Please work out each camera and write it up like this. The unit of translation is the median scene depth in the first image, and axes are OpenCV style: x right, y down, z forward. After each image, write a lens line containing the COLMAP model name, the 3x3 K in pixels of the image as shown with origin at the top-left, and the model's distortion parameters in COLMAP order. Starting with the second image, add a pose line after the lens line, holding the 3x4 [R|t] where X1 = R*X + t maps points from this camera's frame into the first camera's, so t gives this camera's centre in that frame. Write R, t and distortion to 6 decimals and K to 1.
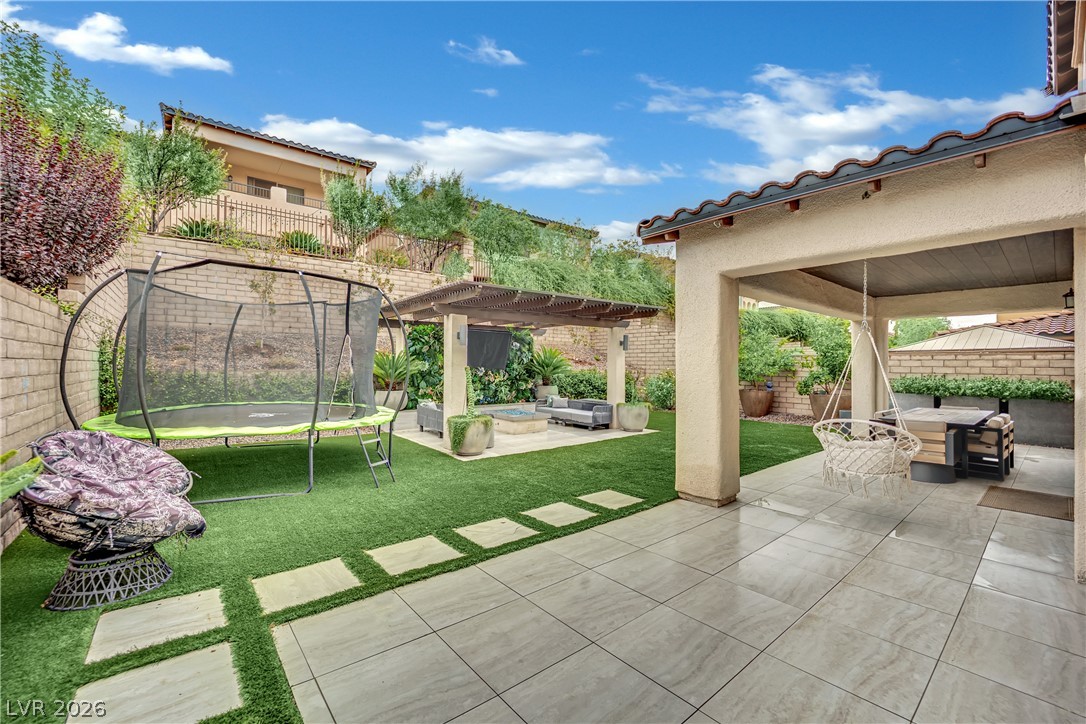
lens RADIAL K [[441.2, 0, 543.3], [0, 441.2, 354.8], [0, 0, 1]] dist [-0.001726, -0.000269]
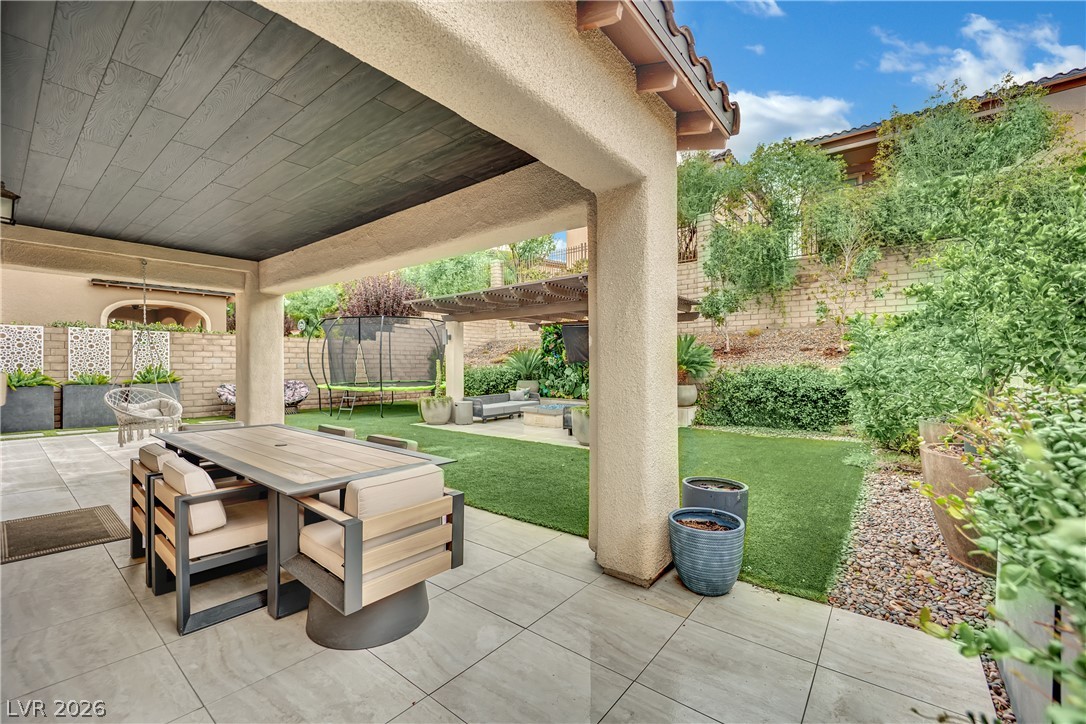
lens RADIAL K [[454.2, 0, 534.9], [0, 454.2, 357.4], [0, 0, 1]] dist [-0.002511, -0.000769]
pose [[0.184888, -0.018145, -0.982592, 1.012647], [0.023739, 0.999620, -0.013992, 0.036248], [0.982473, -0.020739, 0.185248, 0.833456]]
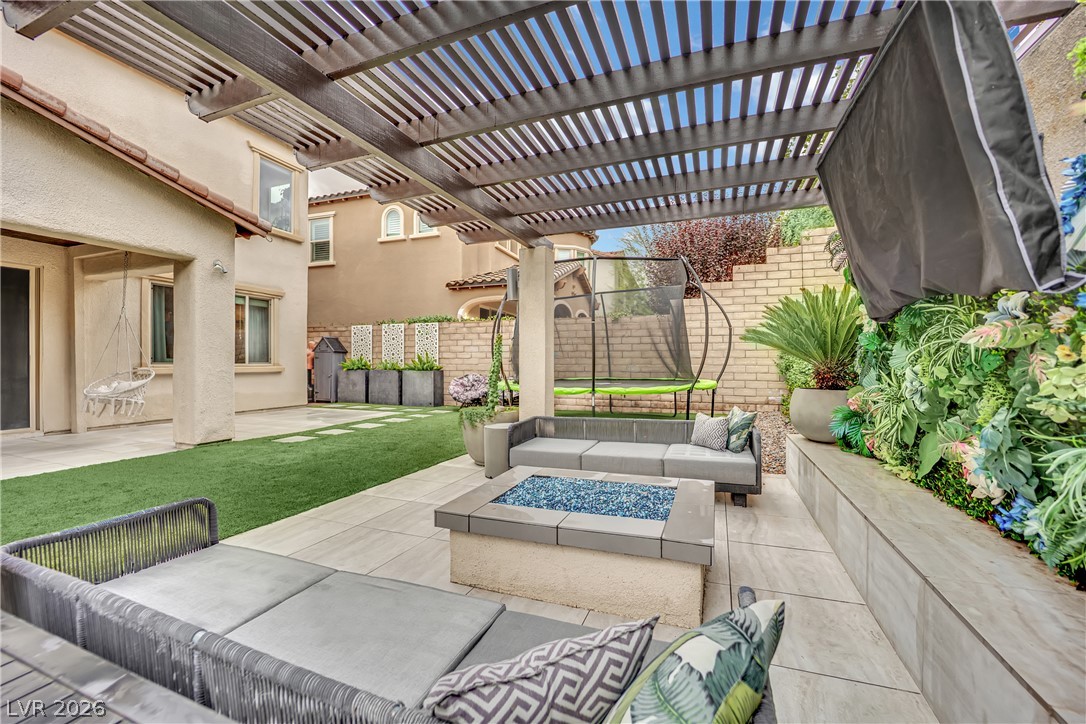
lens RADIAL K [[454.2, 0, 534.9], [0, 454.2, 357.4], [0, 0, 1]] dist [-0.002511, -0.000769]
pose [[-0.880279, -0.010450, -0.474341, 0.087411], [0.008075, 0.999283, -0.037000, 0.073033], [0.474387, -0.036401, -0.879563, 1.319531]]
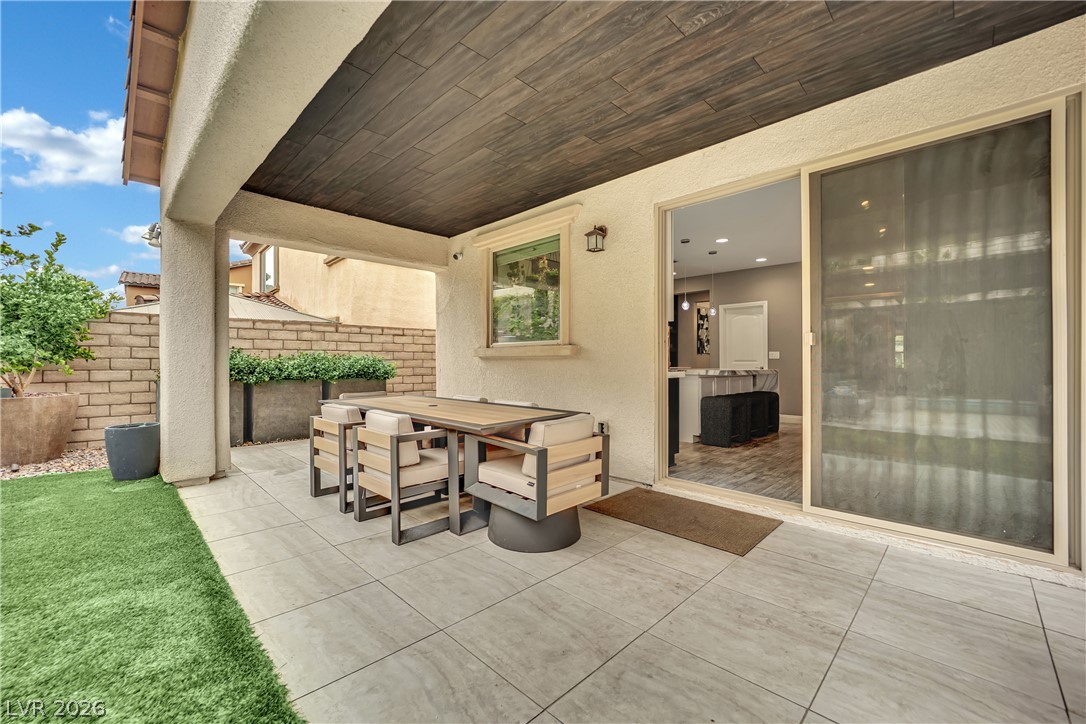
lens RADIAL K [[445.6, 0, 536.0], [0, 445.6, 360.5], [0, 0, 1]] dist [-0.017447, -0.000413]
pose [[-0.077735, -0.004524, 0.996964, 0.222592], [-0.025613, 0.999669, 0.002539, 0.050305], [-0.996645, -0.025338, -0.077825, 0.647309]]
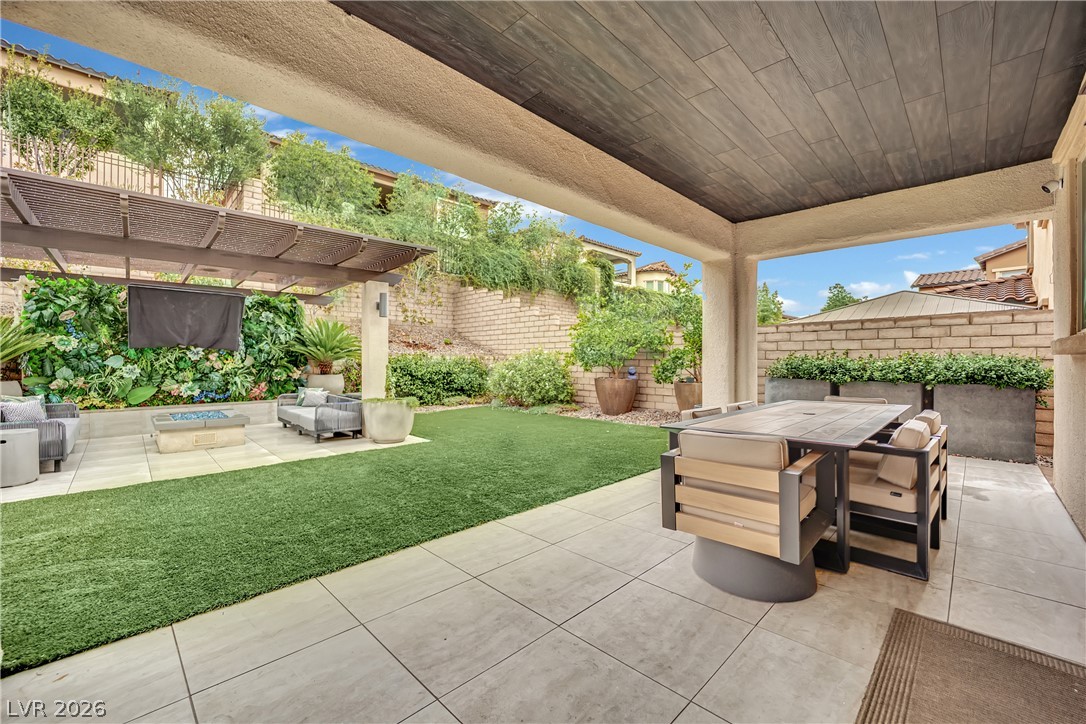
lens RADIAL K [[438.7, 0, 530.1], [0, 438.7, 359.4], [0, 0, 1]] dist [-0.009102, -0.000270]
pose [[0.997380, -0.006356, 0.072067, 0.391325], [0.004848, 0.999766, 0.021089, 0.043618], [-0.072185, -0.020684, 0.997177, 0.378466]]
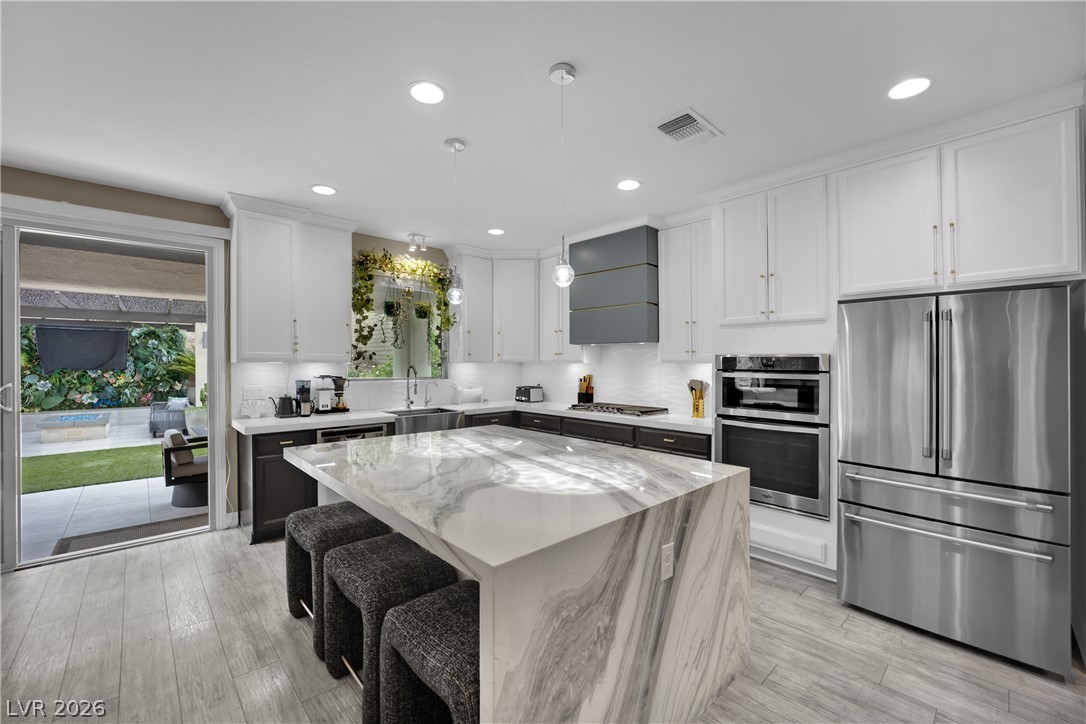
lens RADIAL K [[445.6, 0, 536.0], [0, 445.6, 360.5], [0, 0, 1]] dist [-0.017447, -0.000413]
pose [[0.999225, -0.005522, 0.038975, 0.914135], [0.004792, 0.999812, 0.018808, 0.001376], [-0.039071, -0.018607, 0.999063, 0.074568]]
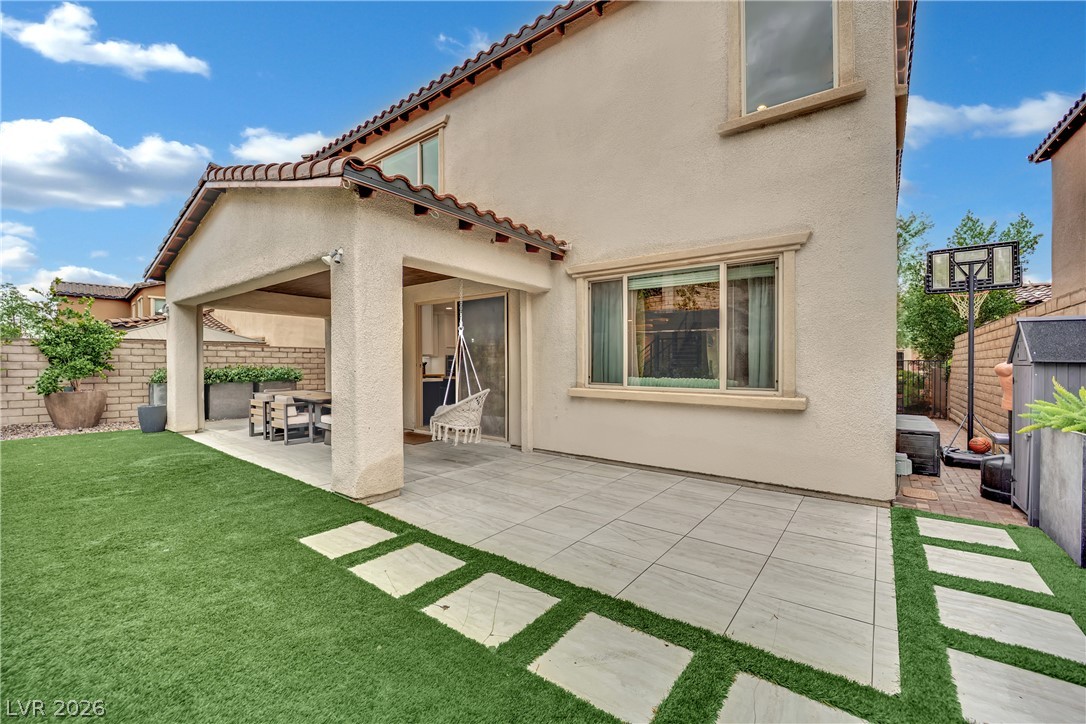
lens RADIAL K [[443.9, 0, 529.2], [0, 443.9, 370.9], [0, 0, 1]] dist [-0.017831, -0.000100]
pose [[-0.194565, -0.022423, 0.980633, -0.308020], [-0.031680, 0.999361, 0.016566, 0.020643], [-0.980378, -0.027844, -0.195151, 0.452445]]
